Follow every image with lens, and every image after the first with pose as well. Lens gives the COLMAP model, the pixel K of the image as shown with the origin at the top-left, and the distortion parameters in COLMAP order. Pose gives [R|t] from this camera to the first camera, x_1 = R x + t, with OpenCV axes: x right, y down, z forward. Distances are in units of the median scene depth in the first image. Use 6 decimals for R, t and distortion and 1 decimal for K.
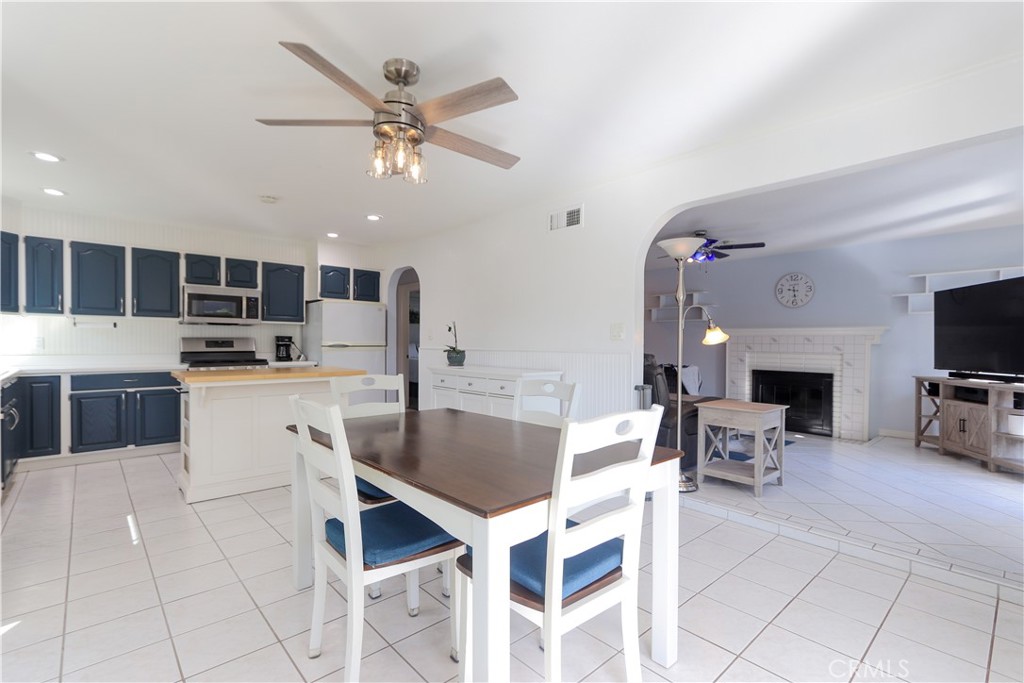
lens RADIAL K [[476.2, 0, 512.3], [0, 476.2, 346.3], [0, 0, 1]] dist [0.000255, 0.000062]
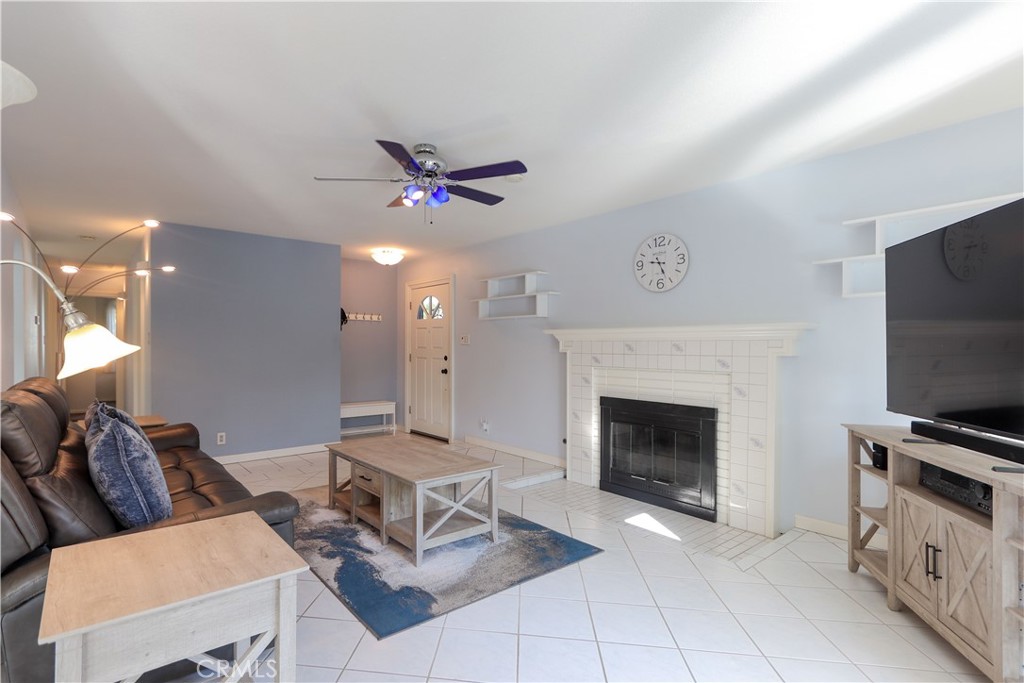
lens RADIAL K [[495.7, 0, 458.9], [0, 495.7, 344.4], [0, 0, 1]] dist [0.001053, -0.000005]
pose [[0.995964, -0.005105, -0.089608, 0.439710], [0.004311, 0.999950, -0.009050, -0.013967], [0.089650, 0.008628, 0.995936, 0.407979]]
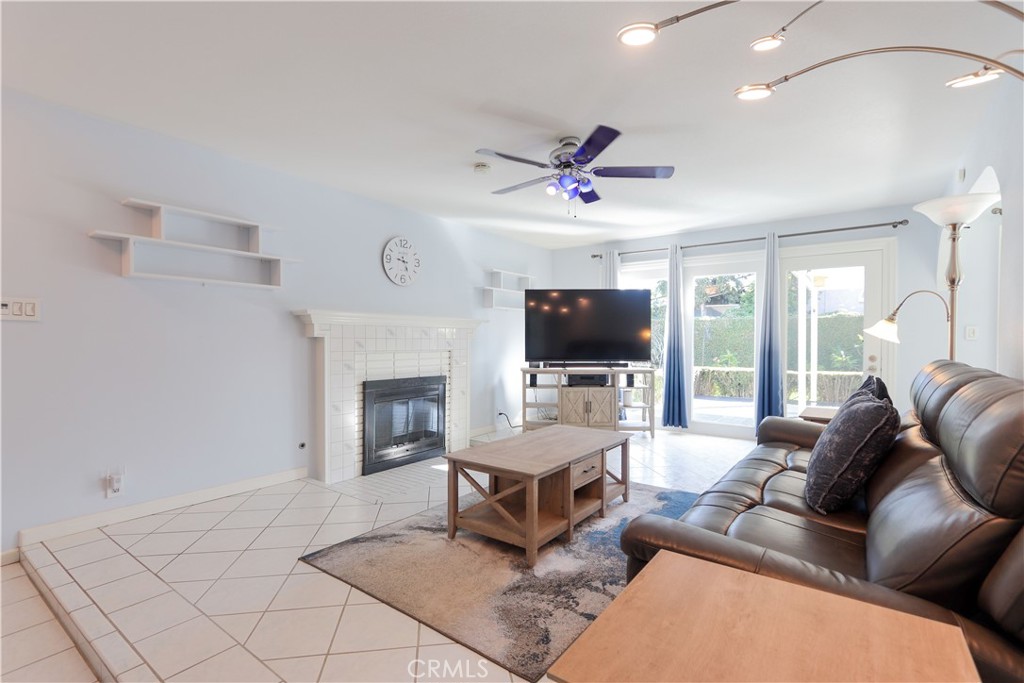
lens RADIAL K [[476.2, 0, 512.3], [0, 476.2, 346.3], [0, 0, 1]] dist [0.000255, 0.000062]
pose [[-0.190269, -0.019296, 0.981542, -0.137234], [0.003288, 0.999789, 0.020292, -0.007511], [-0.981726, 0.007089, -0.190166, 1.072947]]
